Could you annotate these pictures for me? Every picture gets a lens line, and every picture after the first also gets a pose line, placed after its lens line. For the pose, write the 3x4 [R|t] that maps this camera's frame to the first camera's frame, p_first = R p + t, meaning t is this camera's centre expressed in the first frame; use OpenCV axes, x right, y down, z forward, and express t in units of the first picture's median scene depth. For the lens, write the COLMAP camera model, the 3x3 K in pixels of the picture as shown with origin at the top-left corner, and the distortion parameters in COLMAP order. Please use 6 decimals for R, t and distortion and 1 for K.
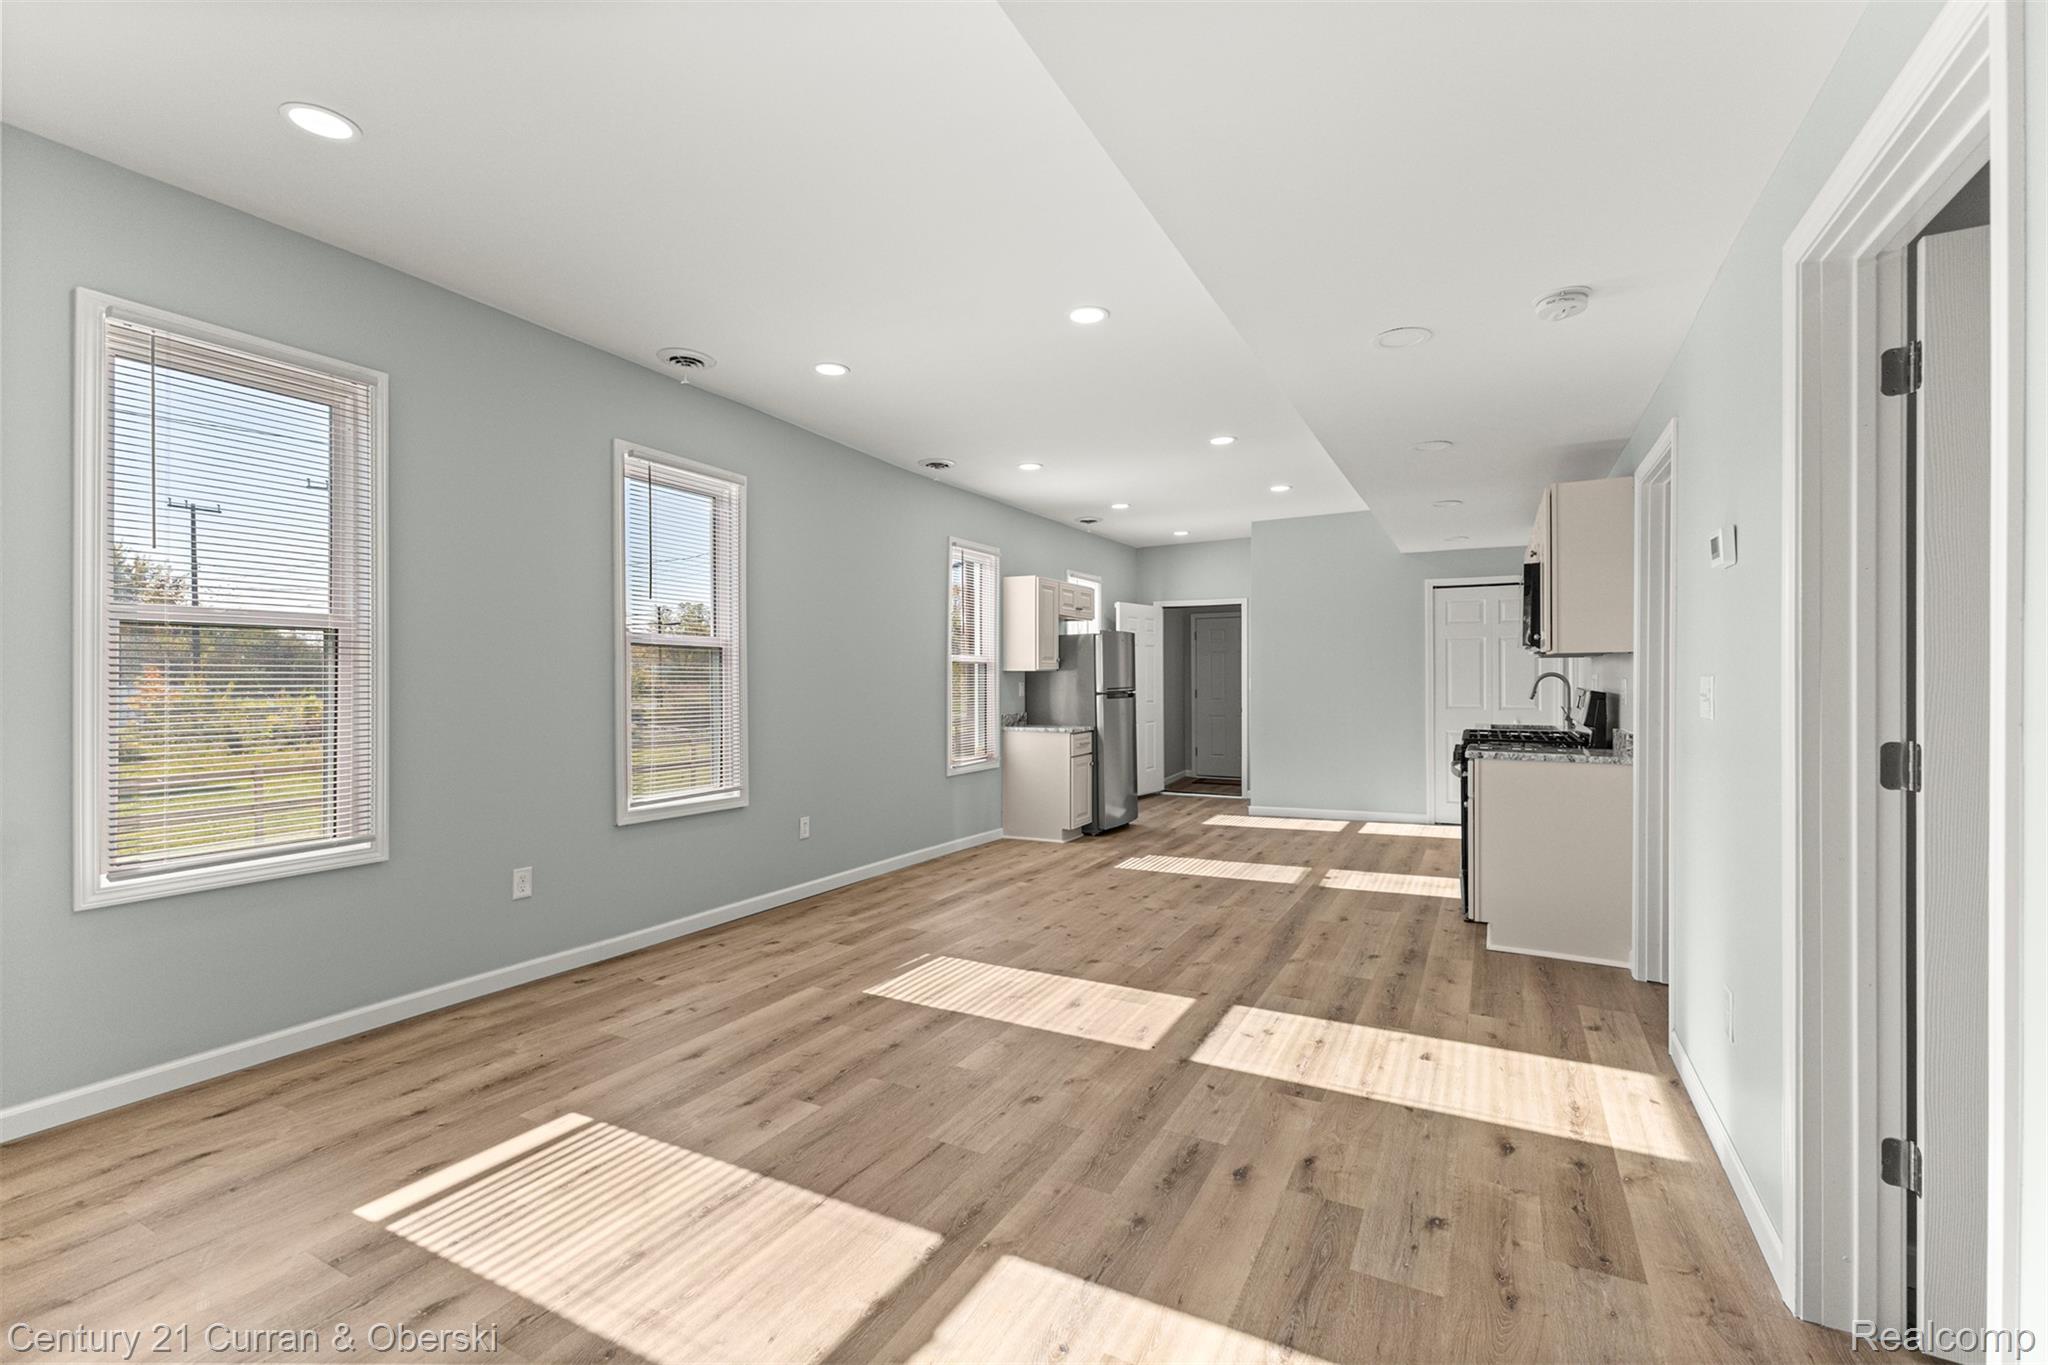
lens RADIAL K [[876.9, 0, 1024.0], [0, 876.9, 682.5], [0, 0, 1]] dist [0.003342, 0.000182]
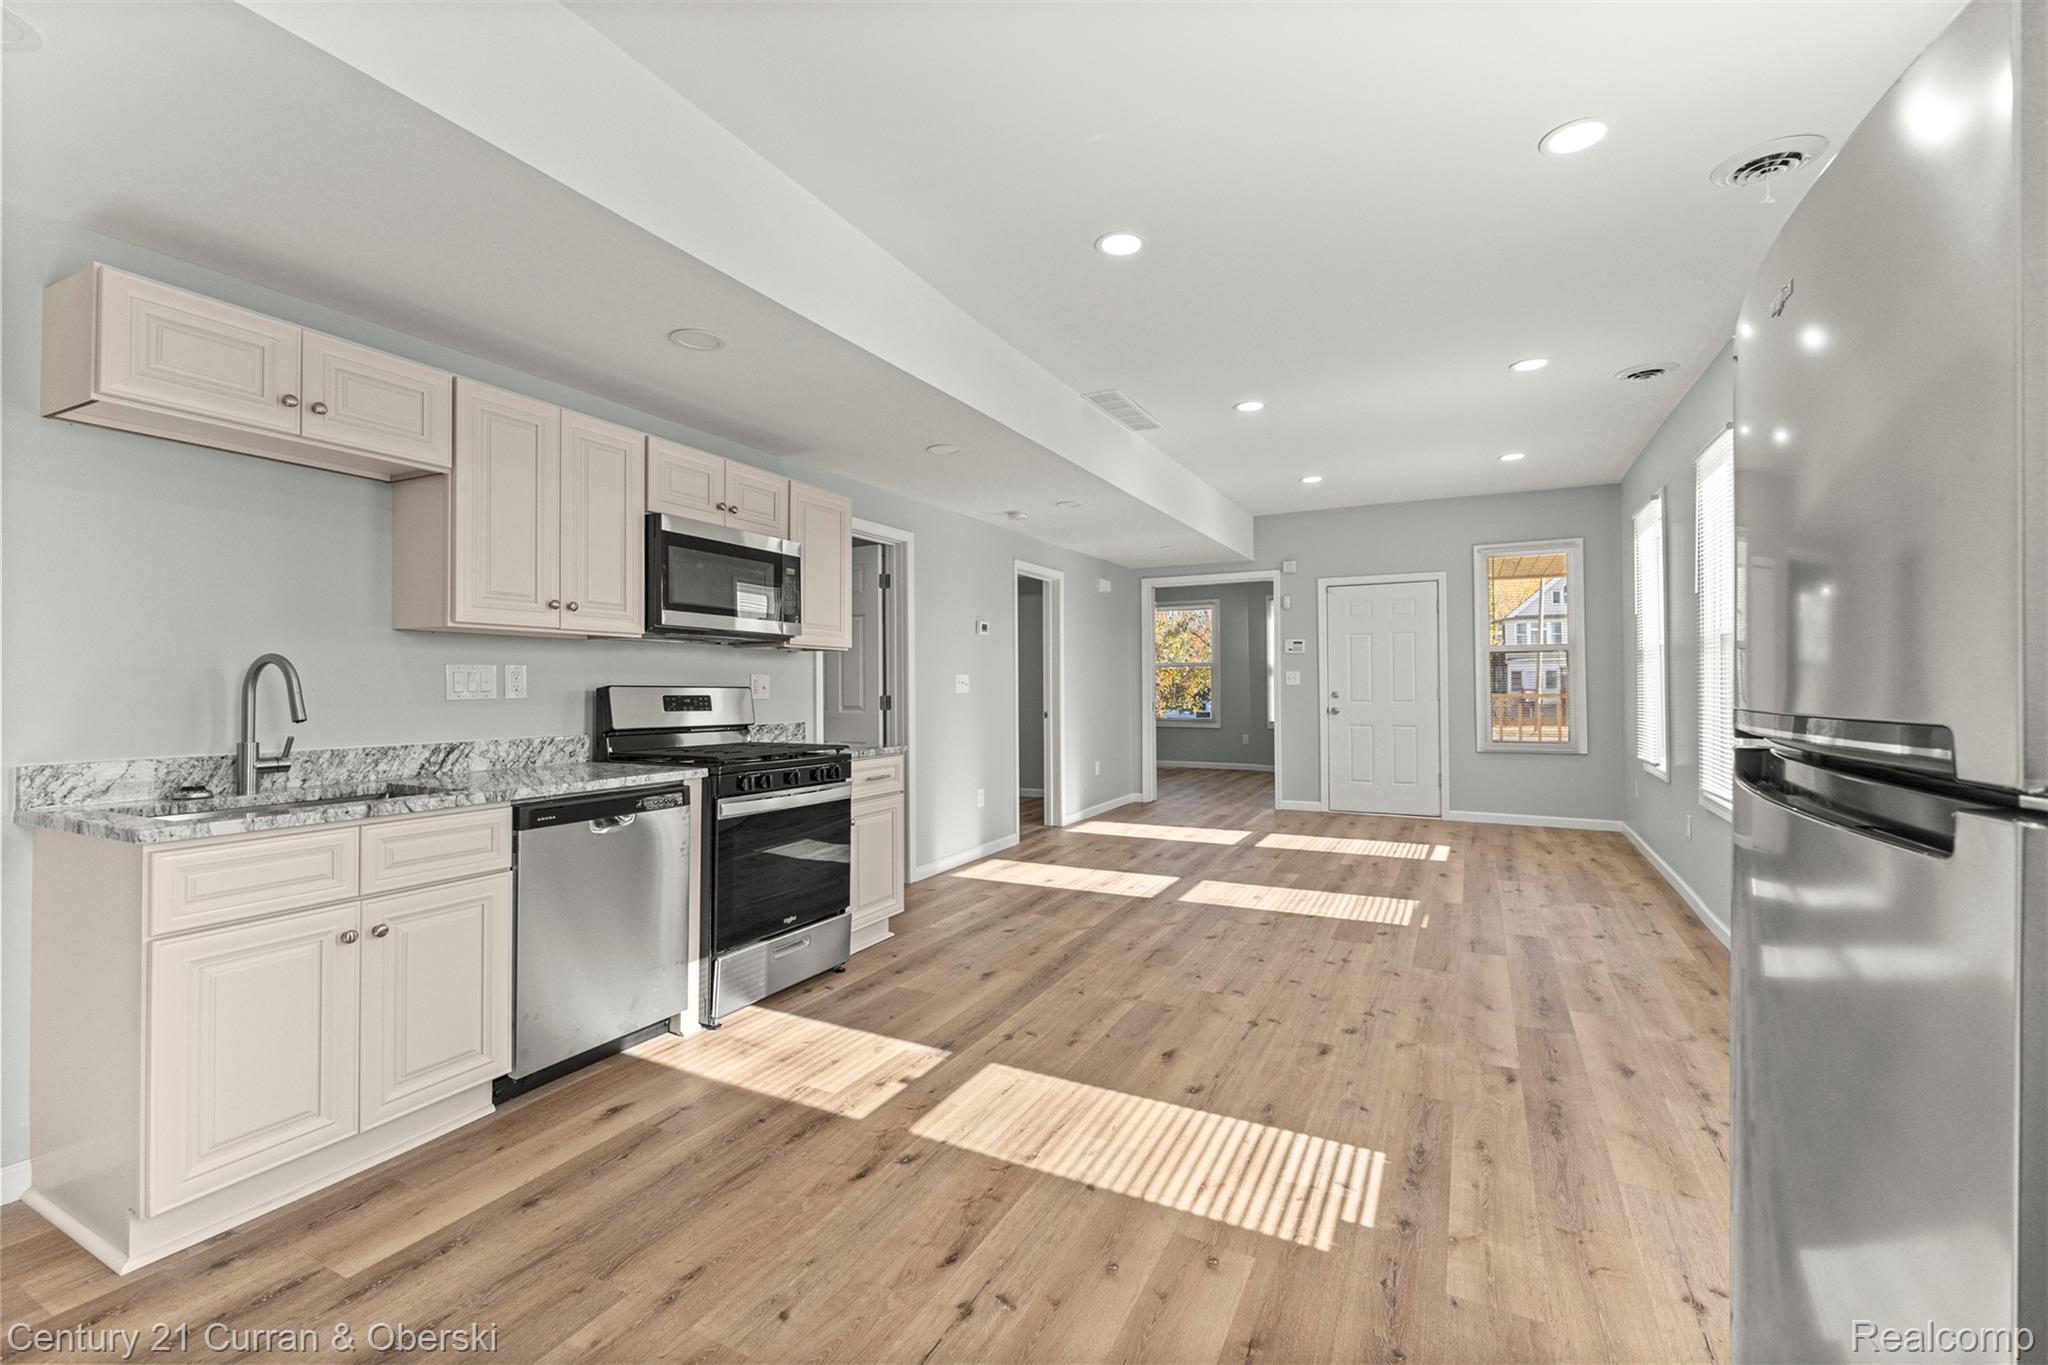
lens RADIAL K [[876.9, 0, 1024.0], [0, 876.9, 682.5], [0, 0, 1]] dist [0.003342, 0.000182]
pose [[-0.999793, 0.004276, -0.019883, 0.487620], [0.004186, 0.999981, 0.004574, 0.003765], [0.019902, 0.004490, -0.999792, 2.526894]]
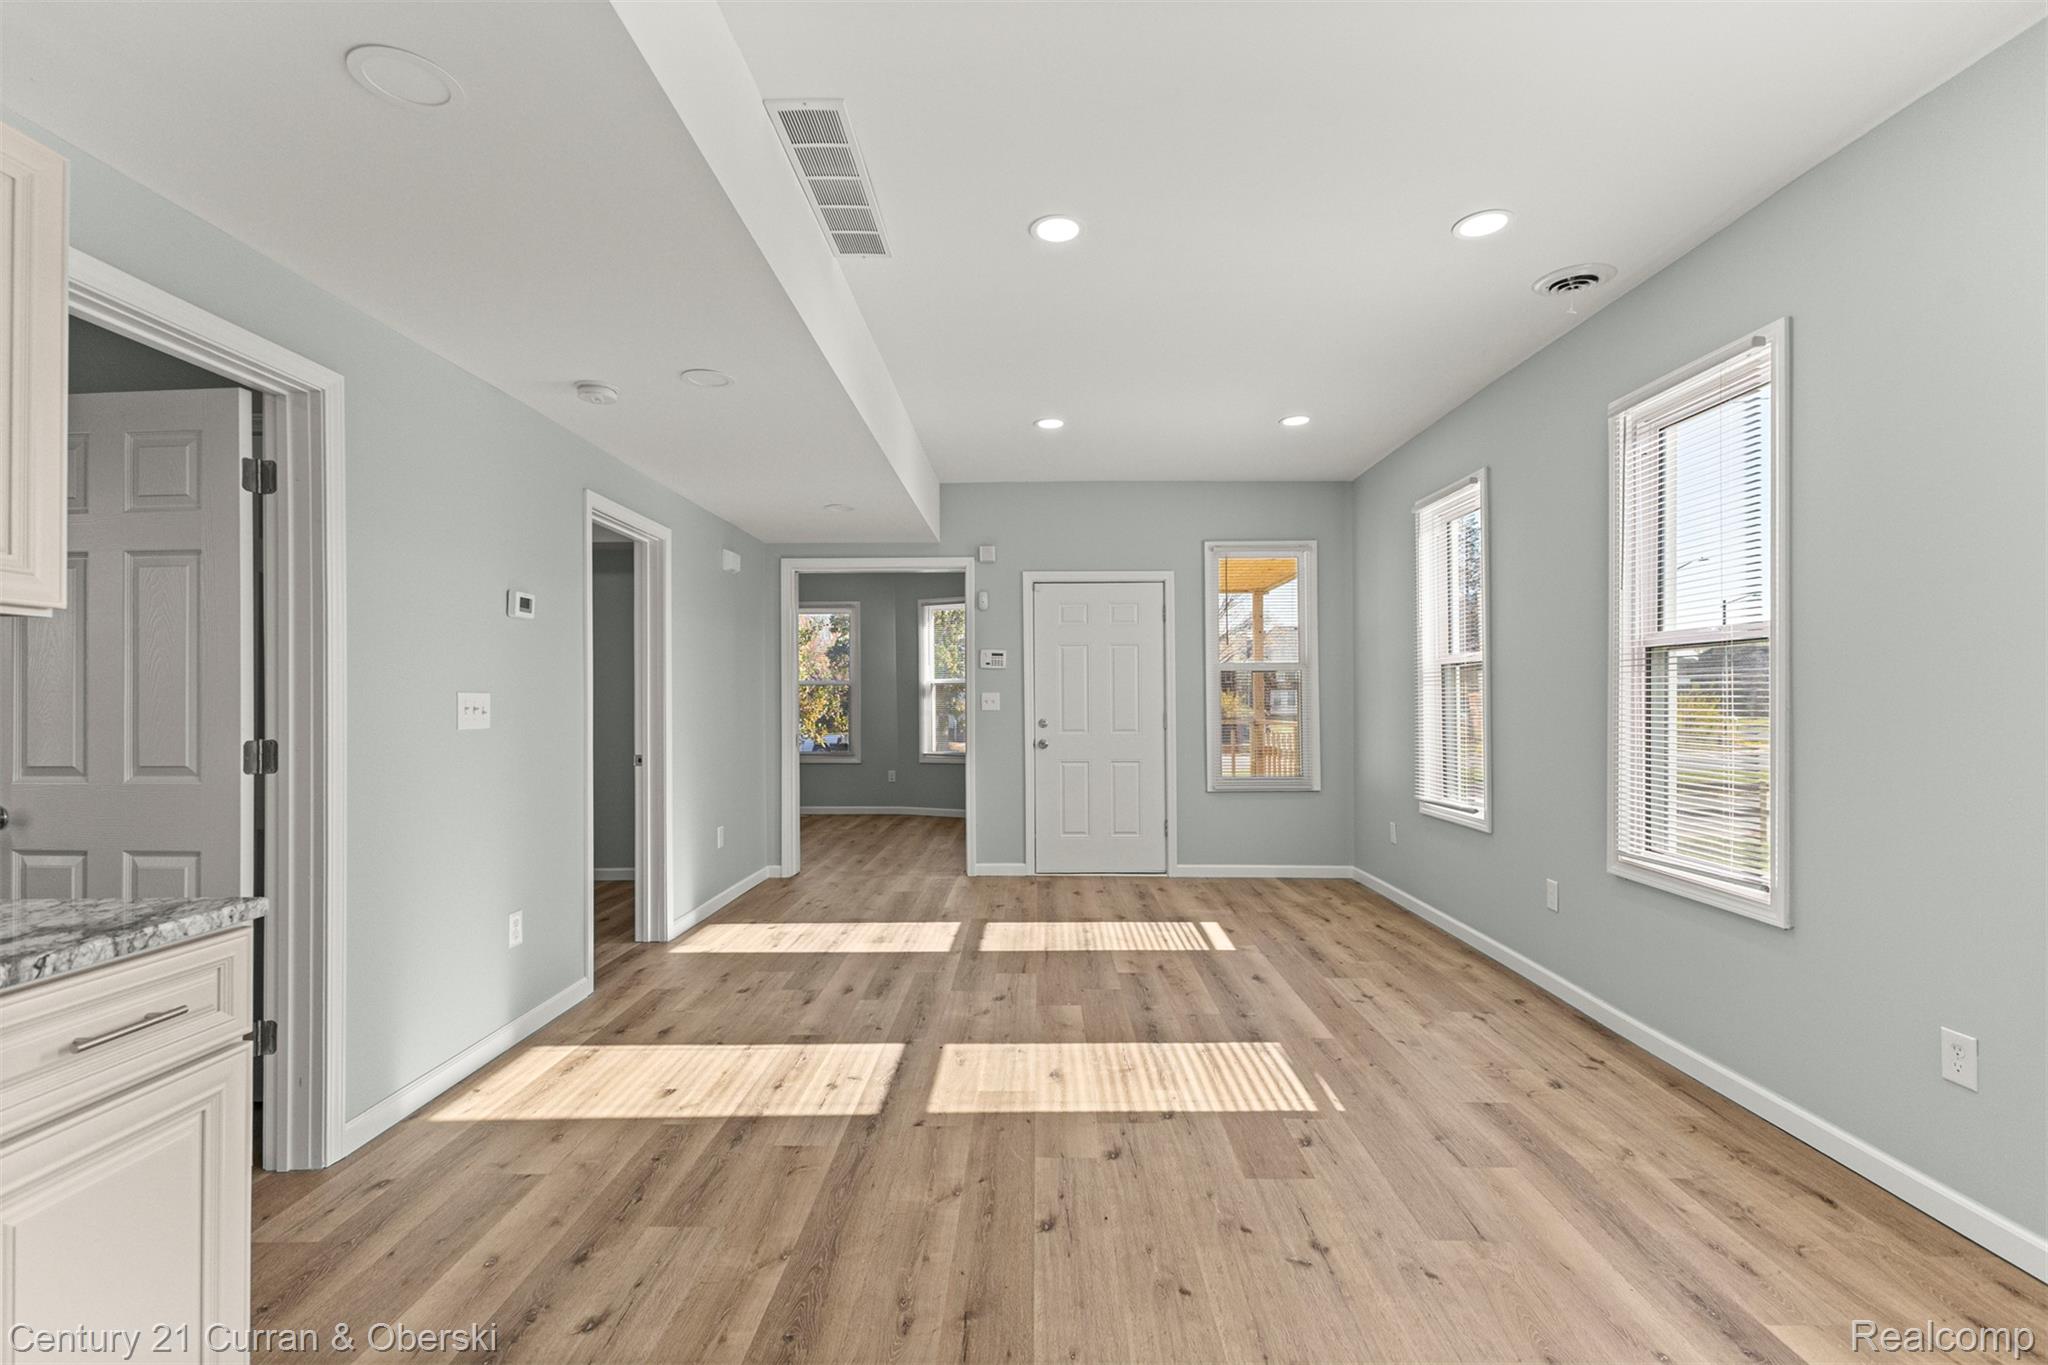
lens RADIAL K [[911.1, 0, 1030.9], [0, 911.1, 702.2], [0, 0, 1]] dist [0.018685, -0.000107]
pose [[-0.884759, 0.001337, -0.466047, 0.511202], [-0.000285, 0.999994, 0.003411, 0.001364], [0.466048, 0.003150, -0.884754, 1.836773]]
